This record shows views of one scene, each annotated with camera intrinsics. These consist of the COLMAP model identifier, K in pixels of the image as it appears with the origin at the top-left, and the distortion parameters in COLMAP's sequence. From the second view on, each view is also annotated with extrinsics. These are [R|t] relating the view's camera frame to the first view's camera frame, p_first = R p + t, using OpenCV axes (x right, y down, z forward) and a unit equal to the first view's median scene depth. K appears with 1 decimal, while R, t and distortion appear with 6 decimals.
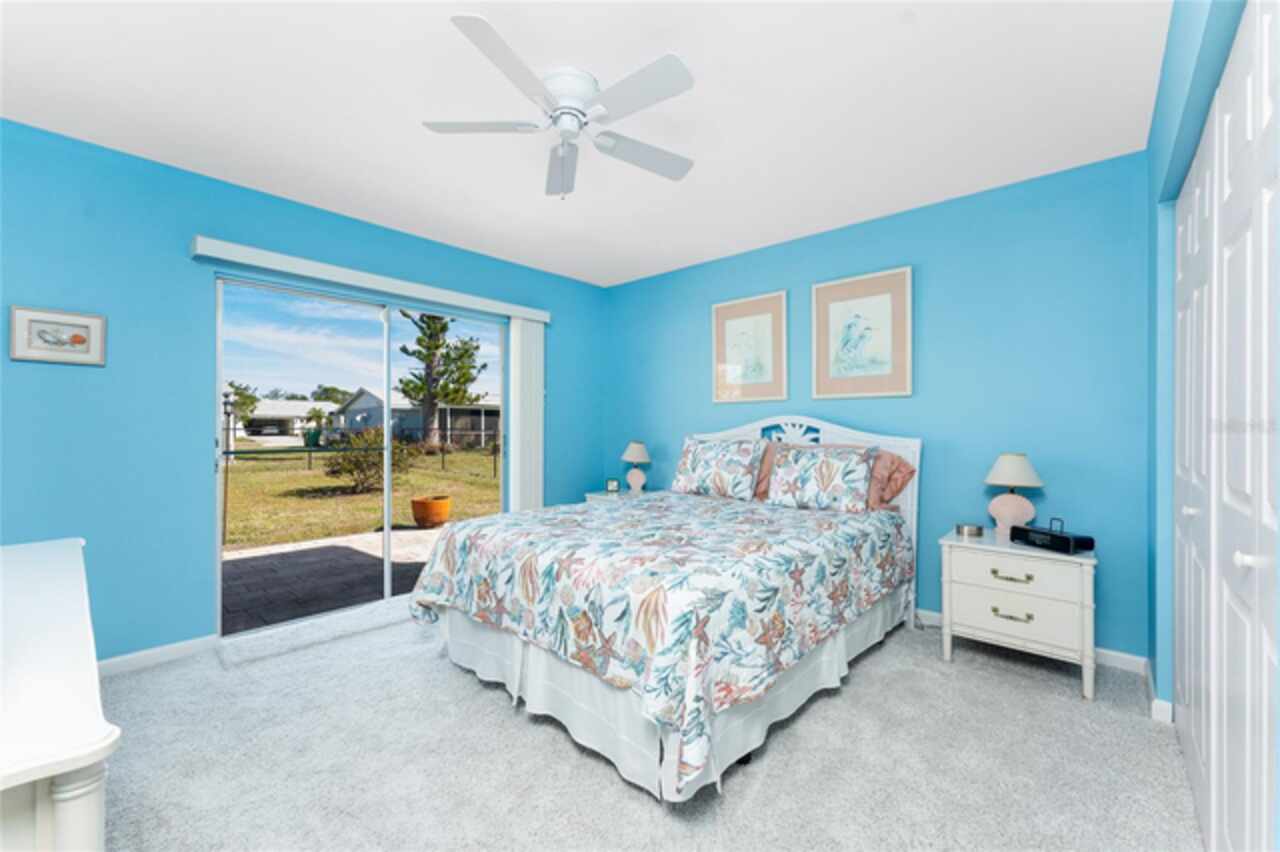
lens RADIAL K [[519.7, 0, 639.4], [0, 519.7, 400.7], [0, 0, 1]] dist [0.003250, 0.000097]
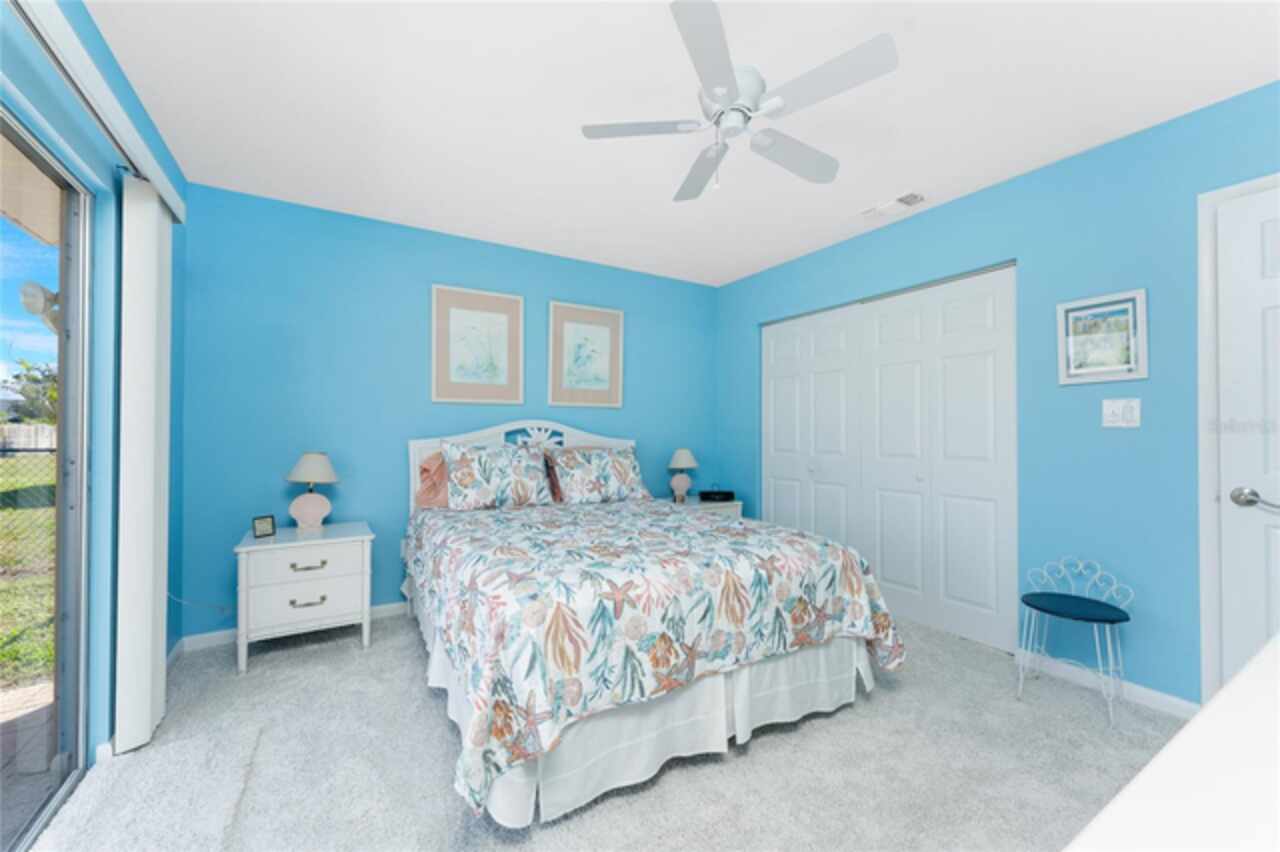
lens RADIAL K [[502.3, 0, 640.0], [0, 502.3, 426.0], [0, 0, 1]] dist [-0.018255, 0.000197]
pose [[0.292363, 0.010455, 0.956250, -0.642237], [-0.054929, 0.998473, 0.005878, 0.023666], [-0.954729, -0.054244, 0.292490, 0.531750]]
